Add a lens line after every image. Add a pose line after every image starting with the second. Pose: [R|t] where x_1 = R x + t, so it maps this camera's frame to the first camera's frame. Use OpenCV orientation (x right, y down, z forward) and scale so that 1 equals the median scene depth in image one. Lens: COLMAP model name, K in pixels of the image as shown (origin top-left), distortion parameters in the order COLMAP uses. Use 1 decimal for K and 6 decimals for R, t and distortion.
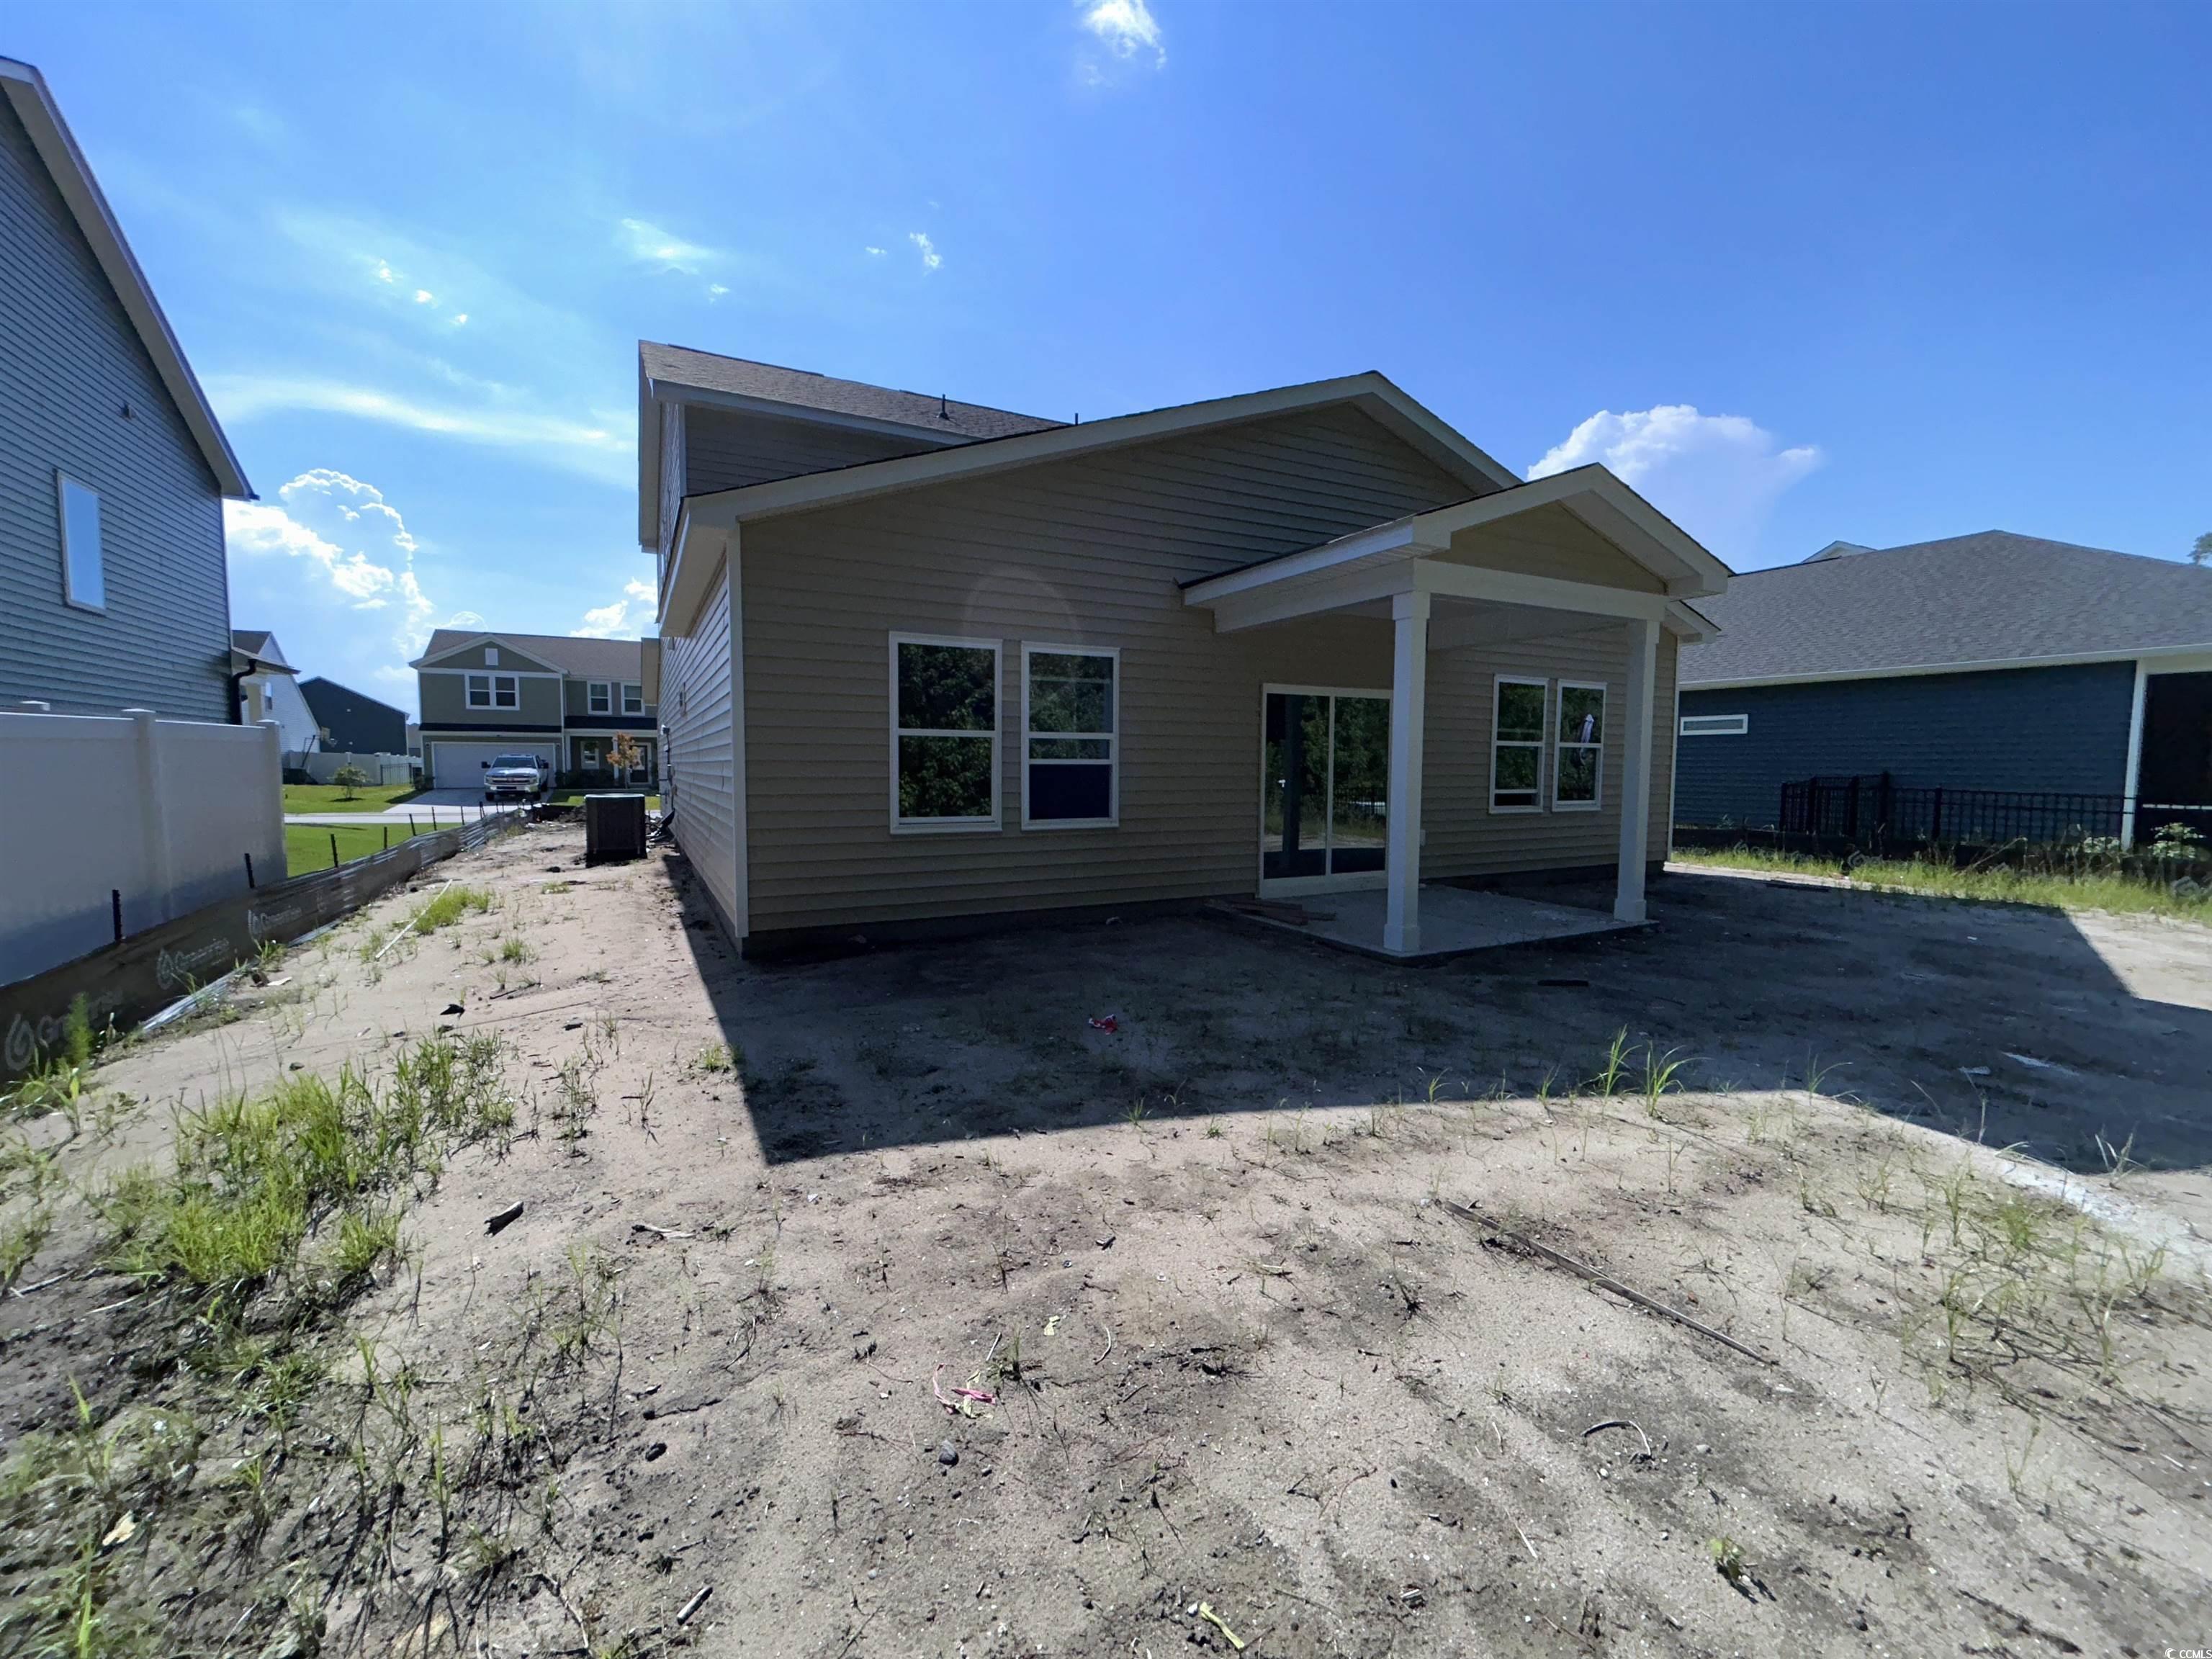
lens RADIAL K [[892.9, 0, 1096.9], [0, 892.9, 828.9], [0, 0, 1]] dist [-0.002642, -0.000008]
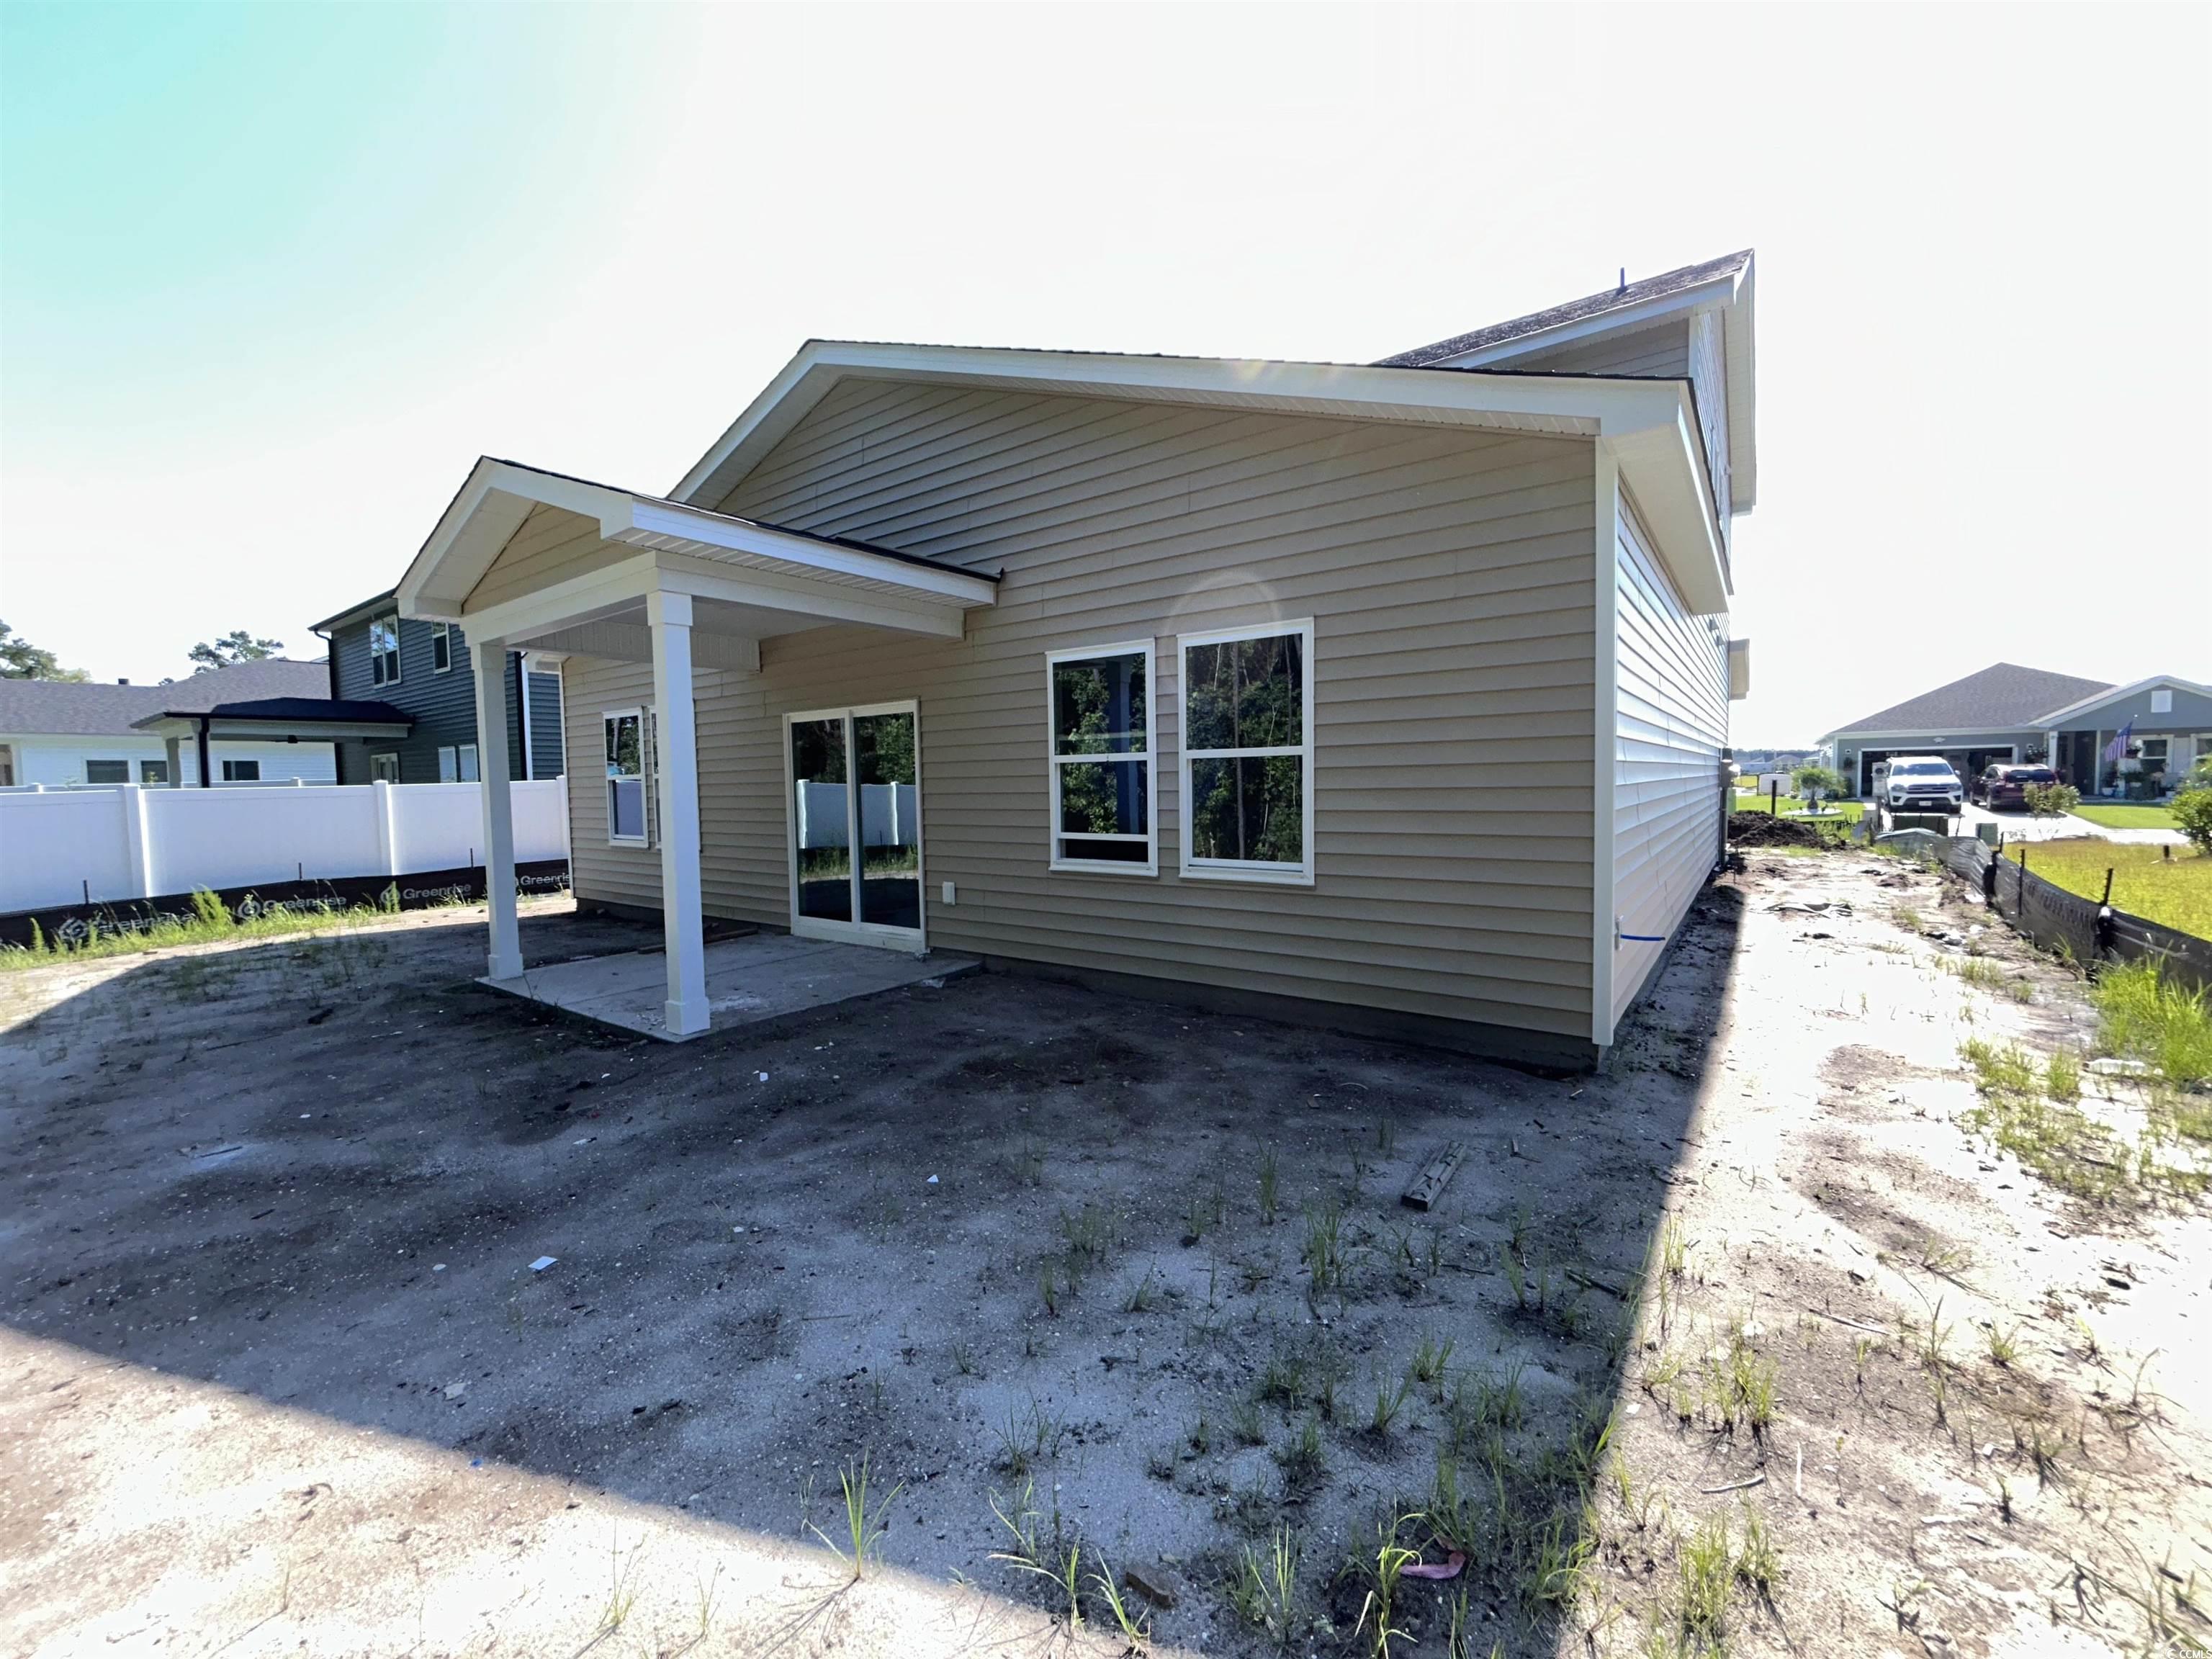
lens RADIAL K [[892.9, 0, 1096.9], [0, 892.9, 828.9], [0, 0, 1]] dist [-0.002642, -0.000008]
pose [[0.422798, 0.039776, -0.905350, 0.734928], [-0.051978, 0.998456, 0.019592, -0.043114], [0.904732, 0.038775, 0.424213, 0.540065]]
